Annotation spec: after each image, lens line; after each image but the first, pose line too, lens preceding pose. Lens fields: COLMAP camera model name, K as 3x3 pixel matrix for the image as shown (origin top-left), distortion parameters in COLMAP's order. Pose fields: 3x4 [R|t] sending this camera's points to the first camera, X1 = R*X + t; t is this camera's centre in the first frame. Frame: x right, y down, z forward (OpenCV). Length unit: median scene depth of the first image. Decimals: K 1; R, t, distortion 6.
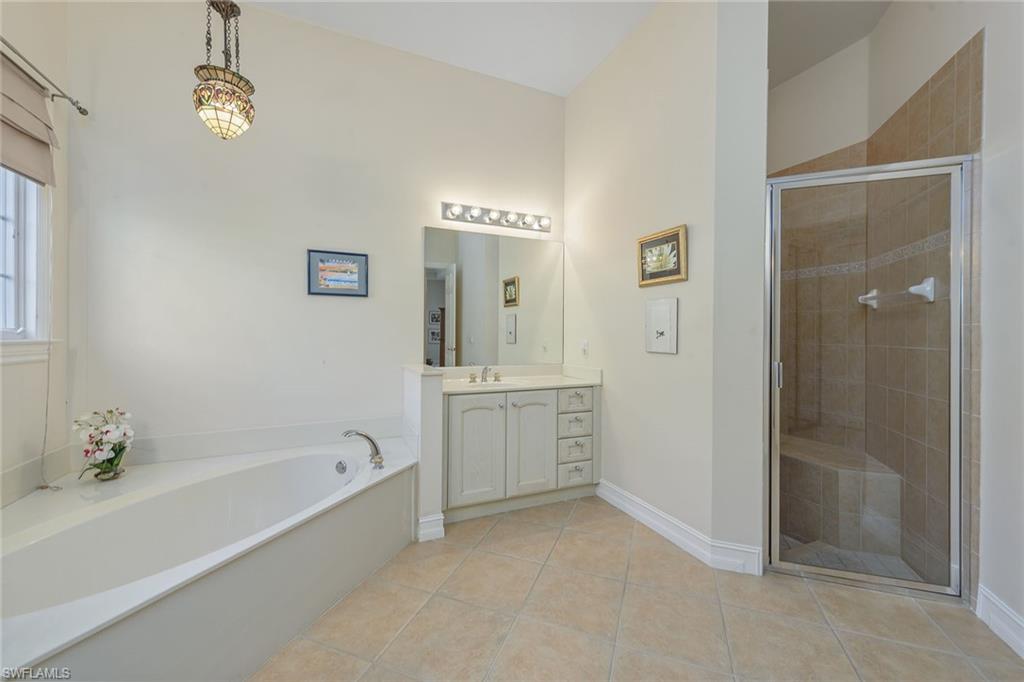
lens RADIAL K [[397.6, 0, 510.8], [0, 397.6, 333.7], [0, 0, 1]] dist [0.037596, -0.008905]
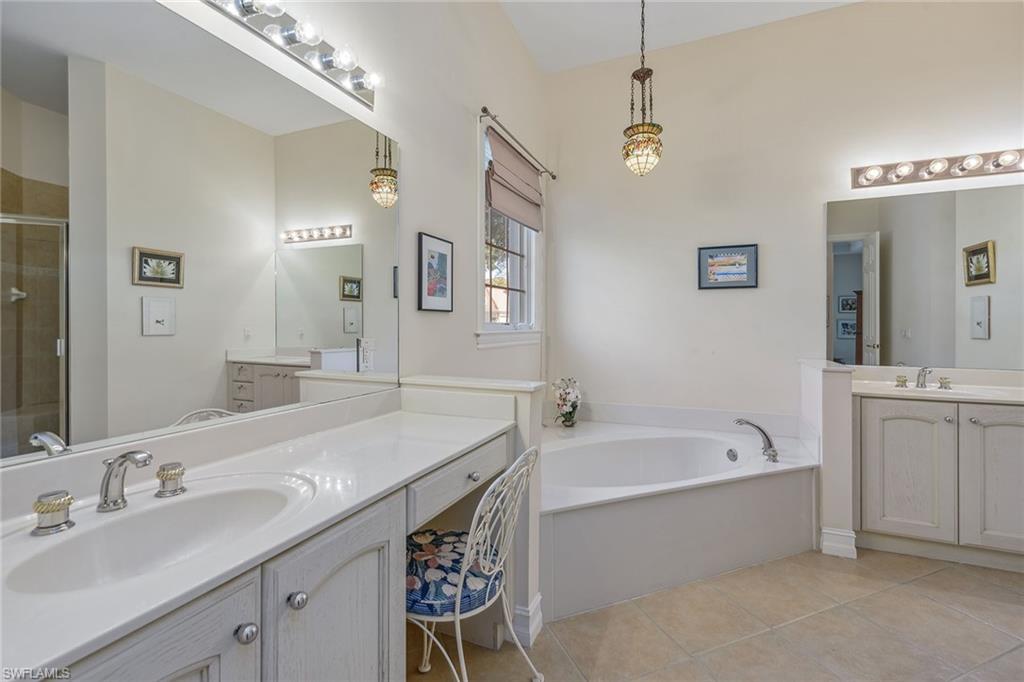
lens RADIAL K [[447.1, 0, 509.7], [0, 447.1, 323.0], [0, 0, 1]] dist [0.001796, -0.000837]
pose [[0.668683, -0.007654, -0.743508, 0.050659], [0.002791, 0.999966, -0.007784, 0.001372], [0.743542, 0.003130, 0.668682, -0.187764]]
